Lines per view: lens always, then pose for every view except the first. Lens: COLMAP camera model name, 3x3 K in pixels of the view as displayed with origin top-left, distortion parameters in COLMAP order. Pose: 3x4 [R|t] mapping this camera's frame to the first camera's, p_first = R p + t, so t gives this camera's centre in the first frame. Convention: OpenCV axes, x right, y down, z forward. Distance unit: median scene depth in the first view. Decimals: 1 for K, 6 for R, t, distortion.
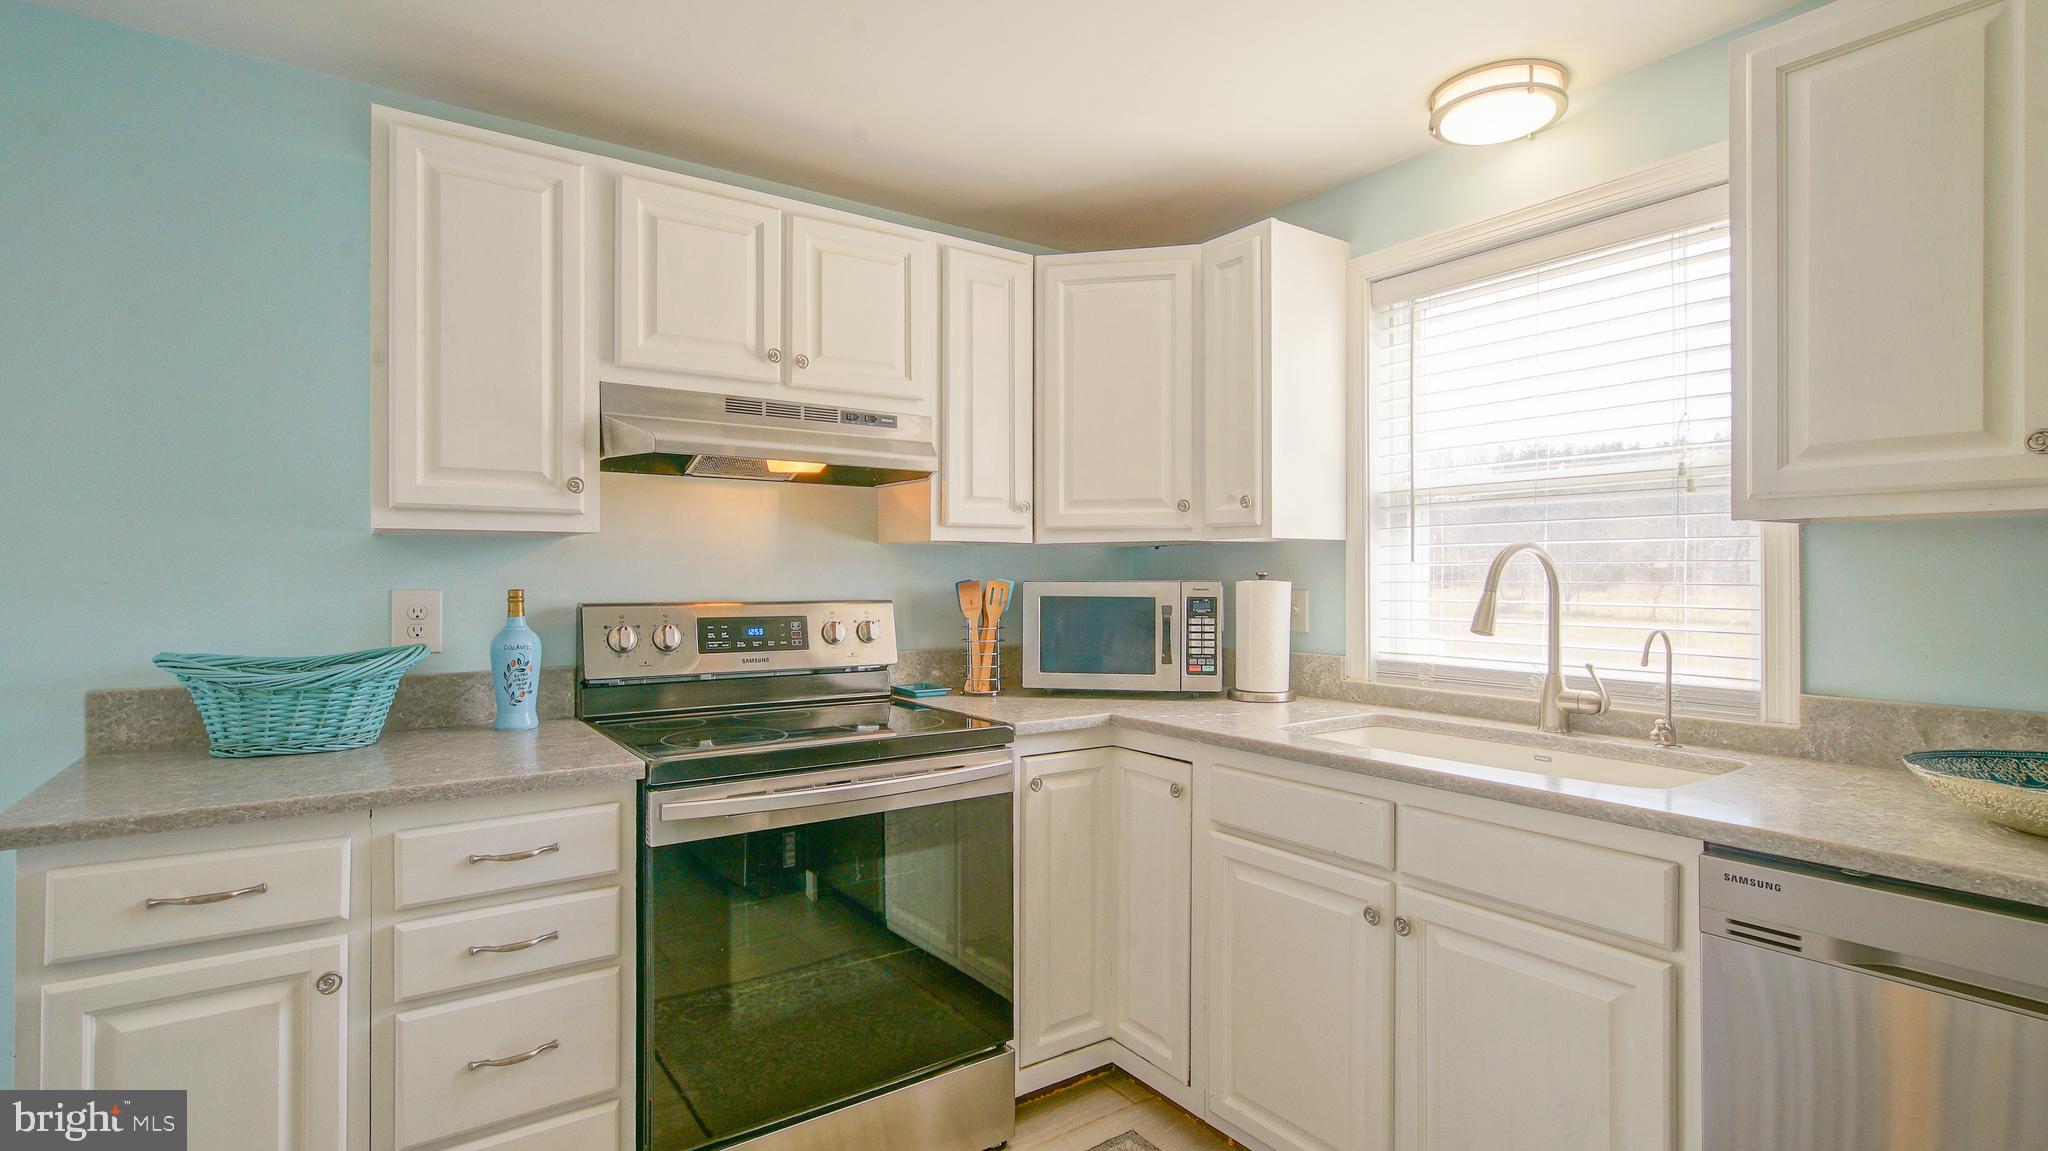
lens RADIAL K [[971.6, 0, 1006.3], [0, 971.6, 571.9], [0, 0, 1]] dist [-0.000692, 0.000984]
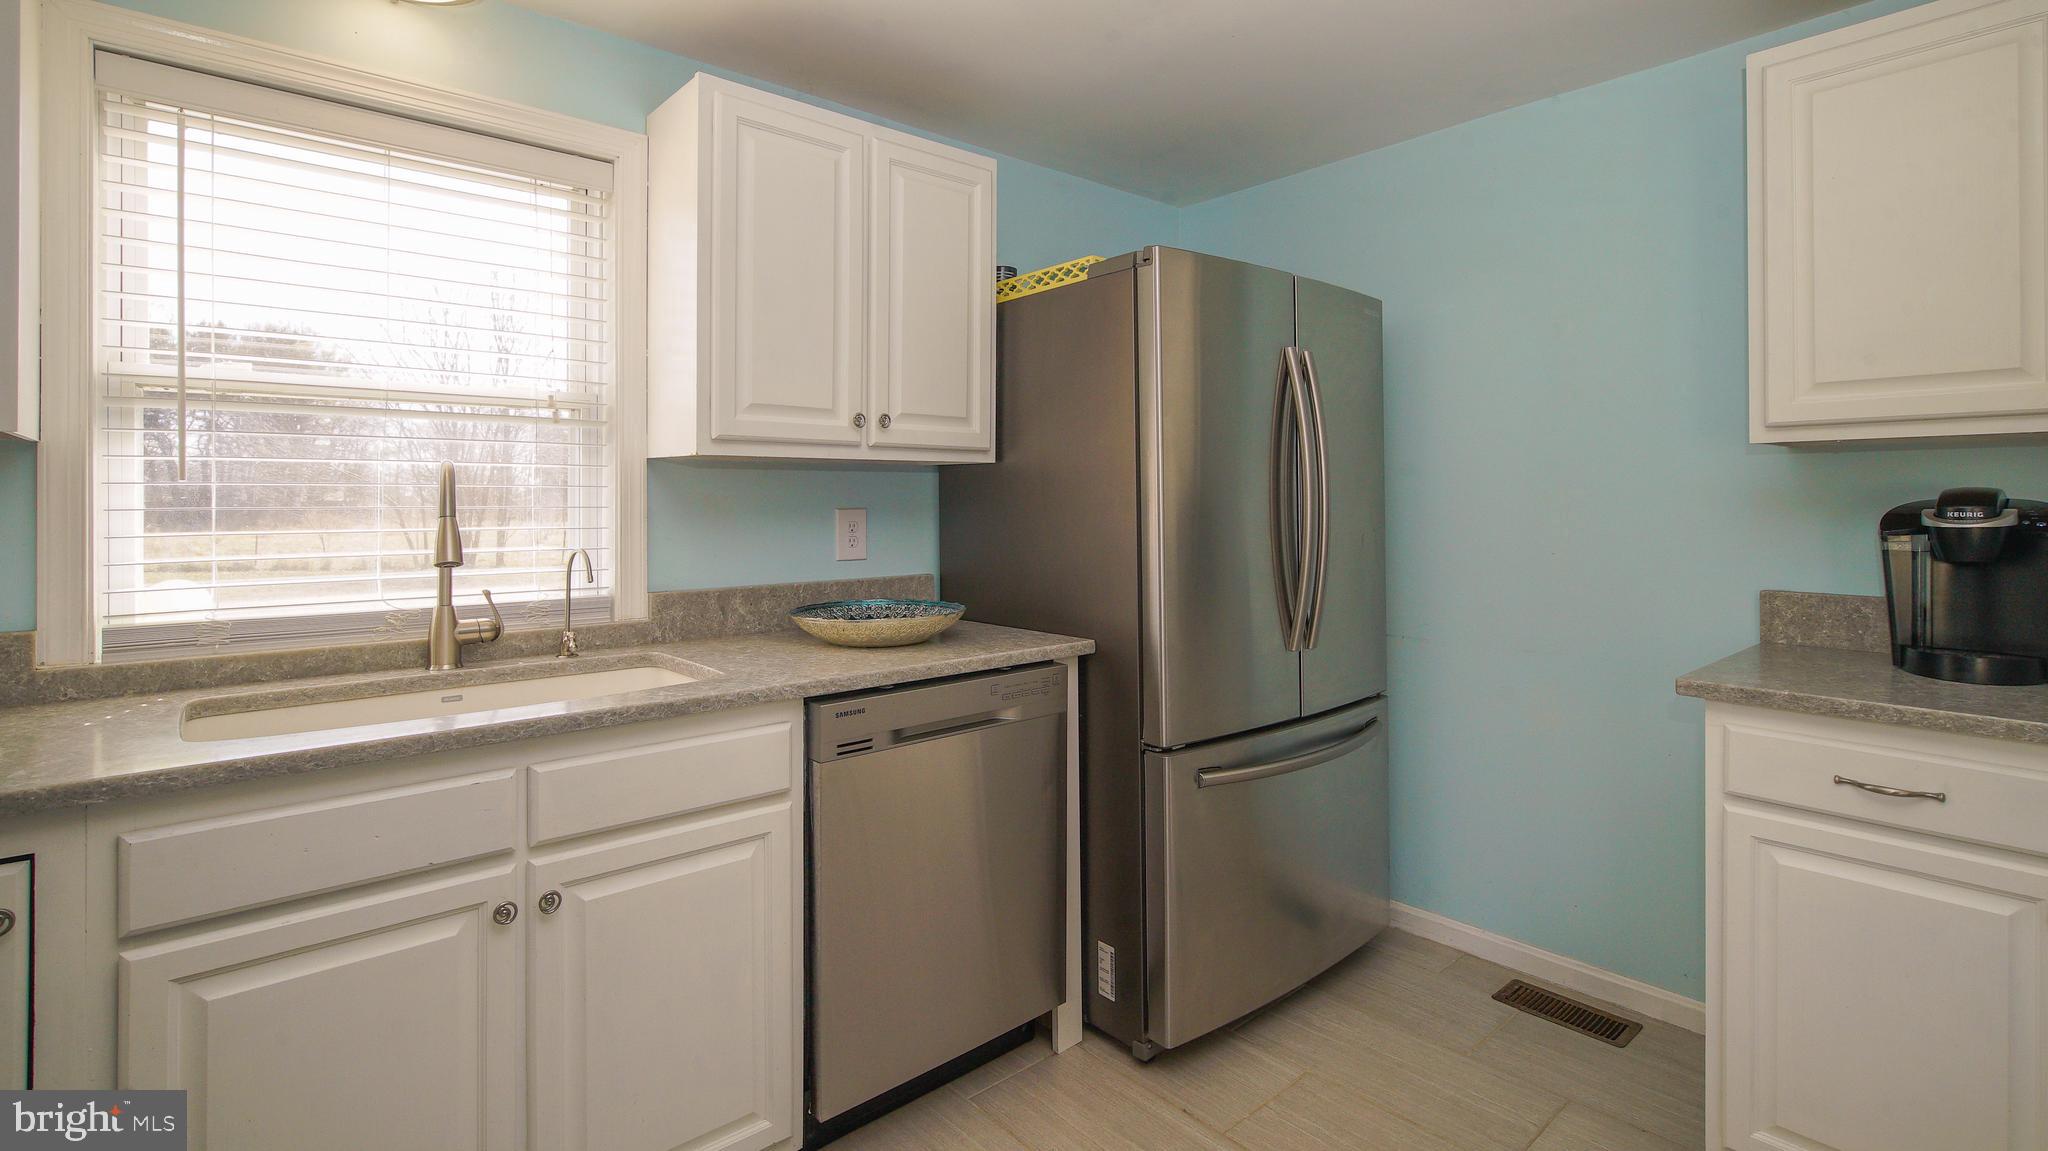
lens RADIAL K [[951.1, 0, 1025.3], [0, 951.1, 501.7], [0, 0, 1]] dist [-0.001003, -0.000169]
pose [[-0.117500, 0.001738, 0.993071, -0.414781], [0.001001, 0.999998, -0.001632, 0.008384], [-0.993072, 0.000803, -0.117502, 0.585492]]
